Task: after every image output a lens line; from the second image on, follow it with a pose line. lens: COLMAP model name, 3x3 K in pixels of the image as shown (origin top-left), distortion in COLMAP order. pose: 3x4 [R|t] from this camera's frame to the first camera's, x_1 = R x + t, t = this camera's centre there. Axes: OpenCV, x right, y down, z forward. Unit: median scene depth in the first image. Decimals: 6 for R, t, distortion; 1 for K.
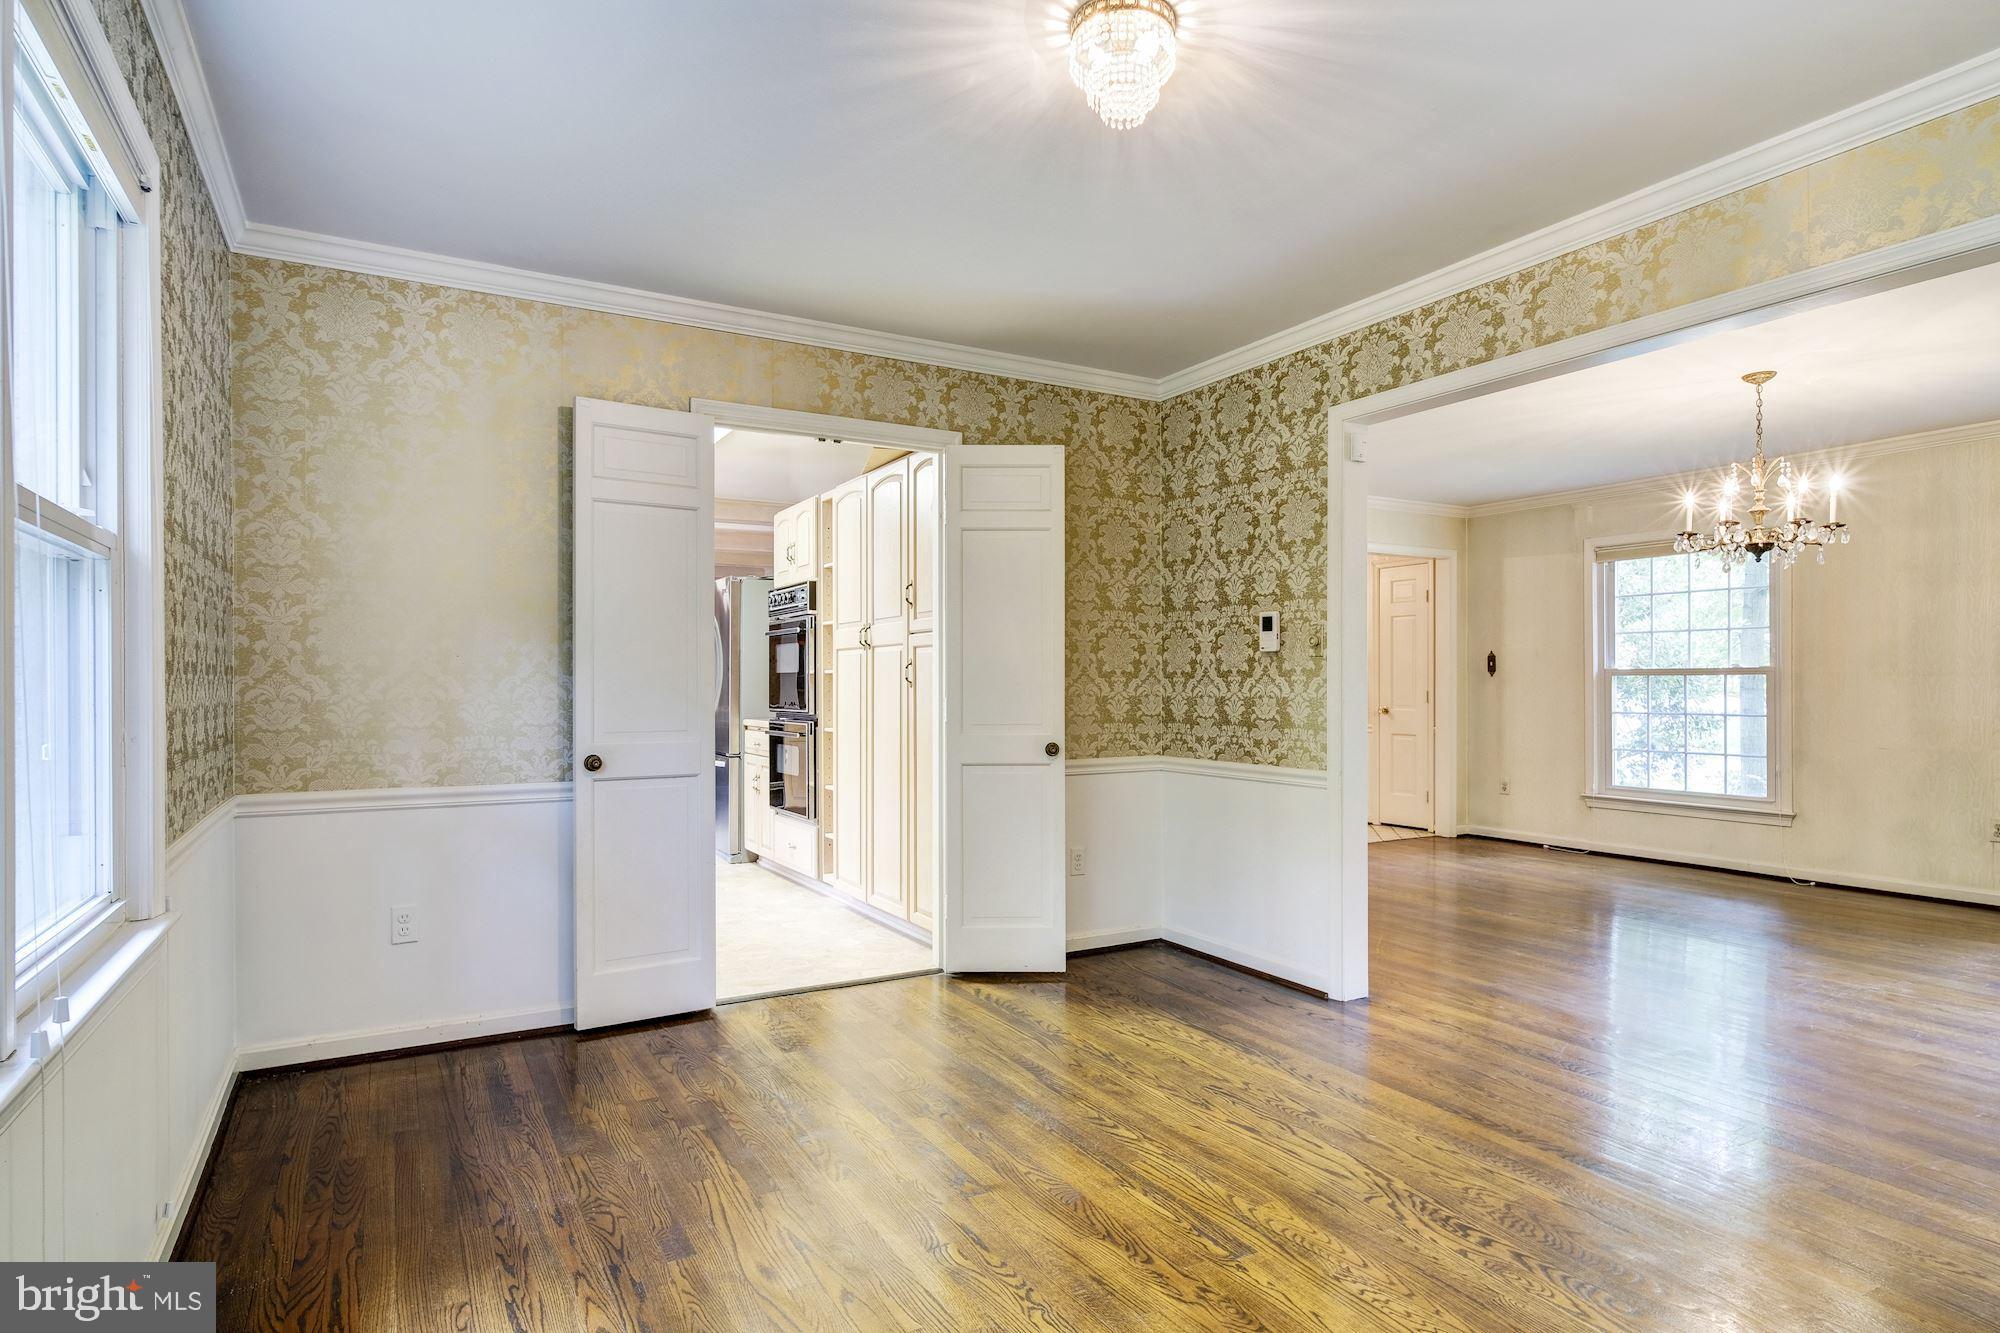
lens RADIAL K [[1103.1, 0, 1028.2], [0, 1103.1, 684.2], [0, 0, 1]] dist [-0.001935, -0.000723]
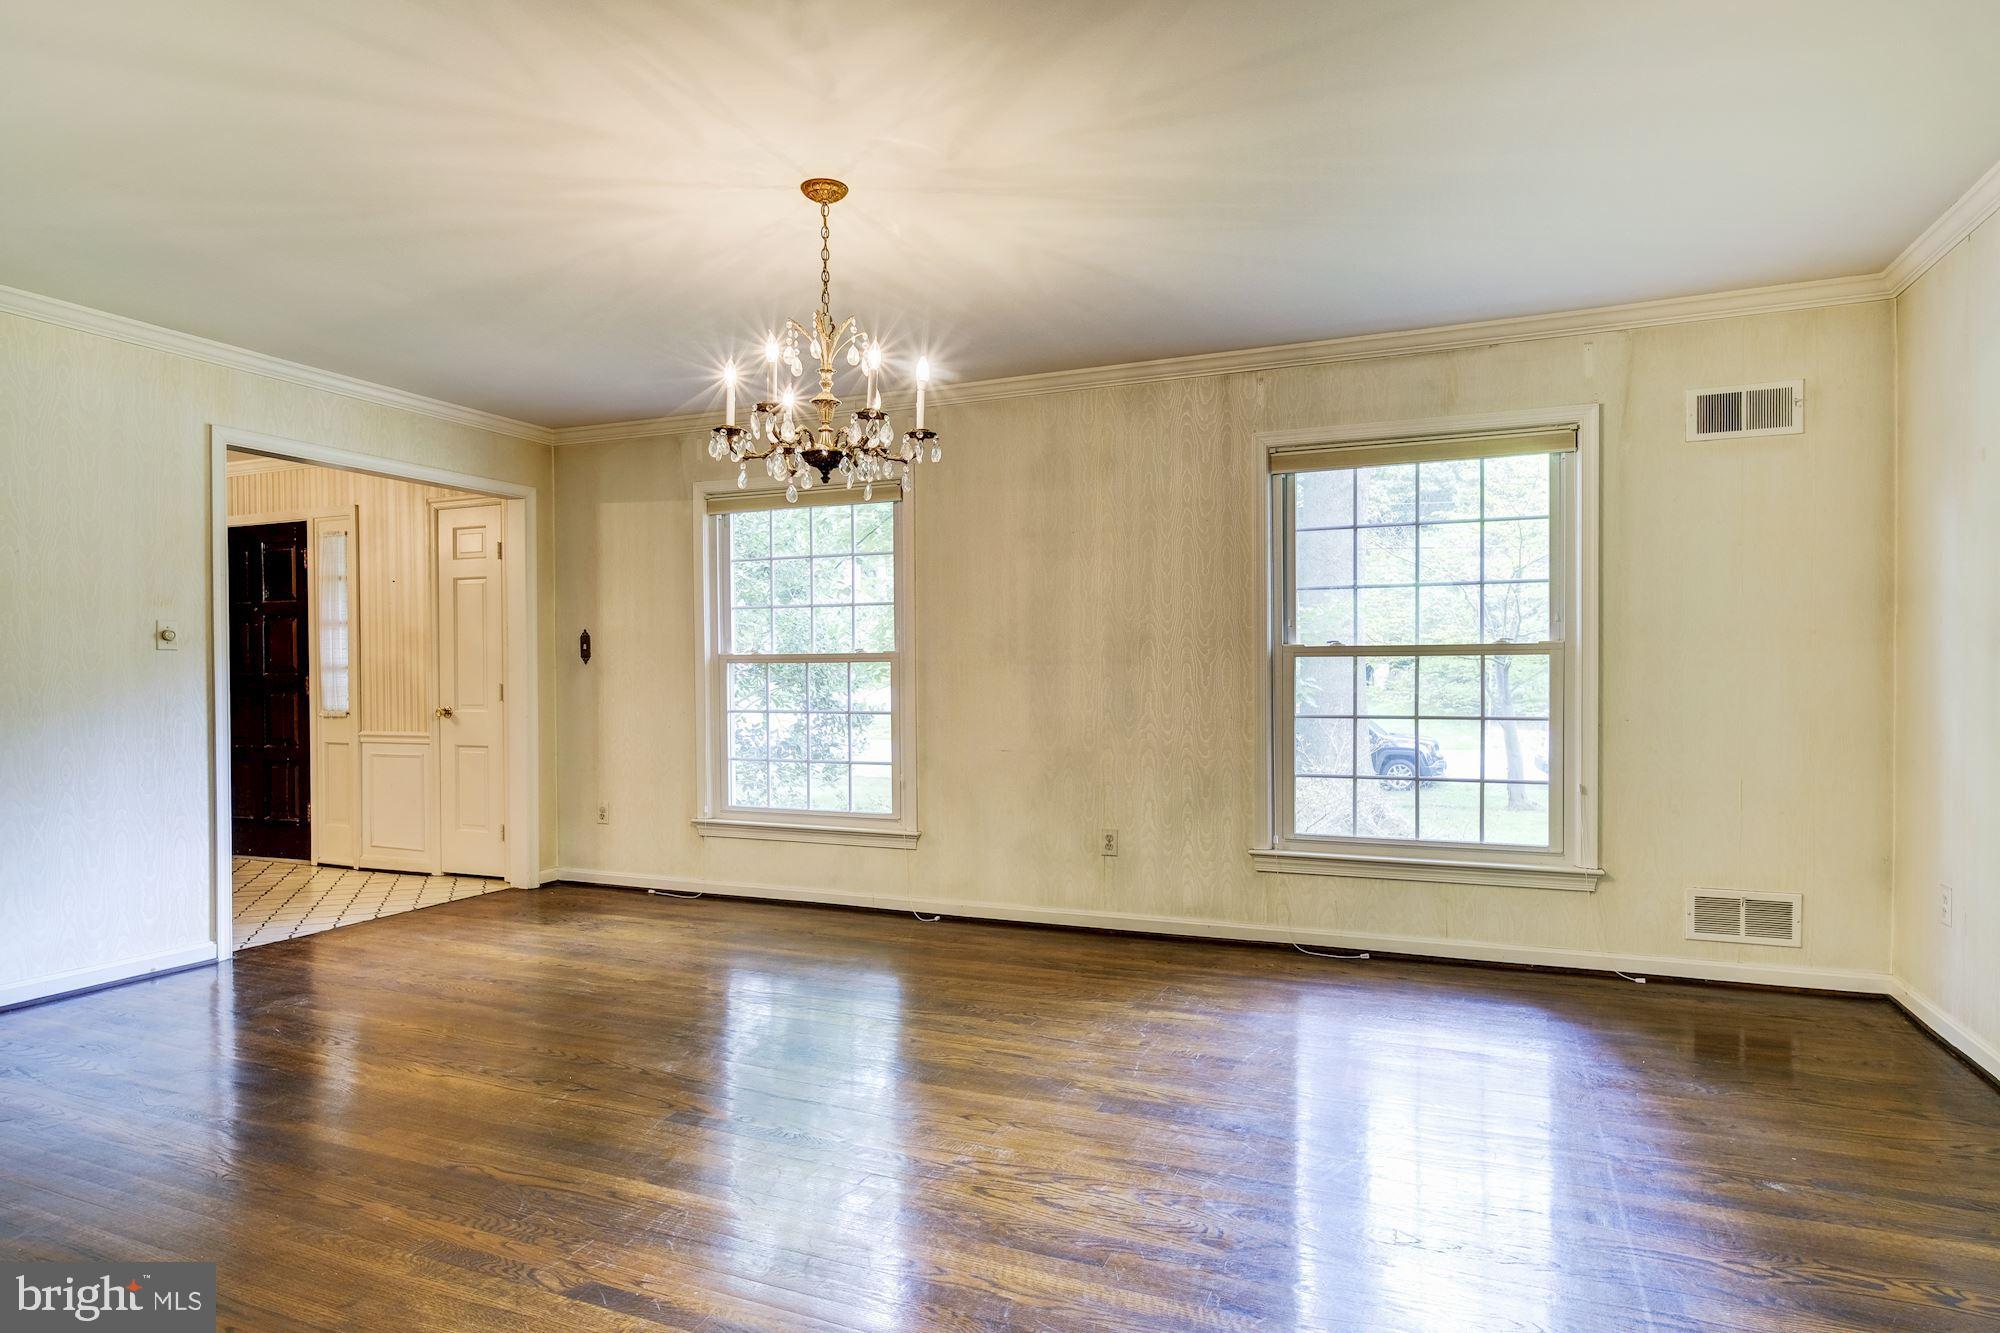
lens RADIAL K [[1040.2, 0, 994.1], [0, 1040.2, 672.4], [0, 0, 1]] dist [0.001923, 0.000307]
pose [[0.816496, -0.001714, 0.577348, 0.263293], [0.002744, 0.999996, -0.000911, -0.000095], [-0.577344, 0.002328, 0.816498, 0.301567]]
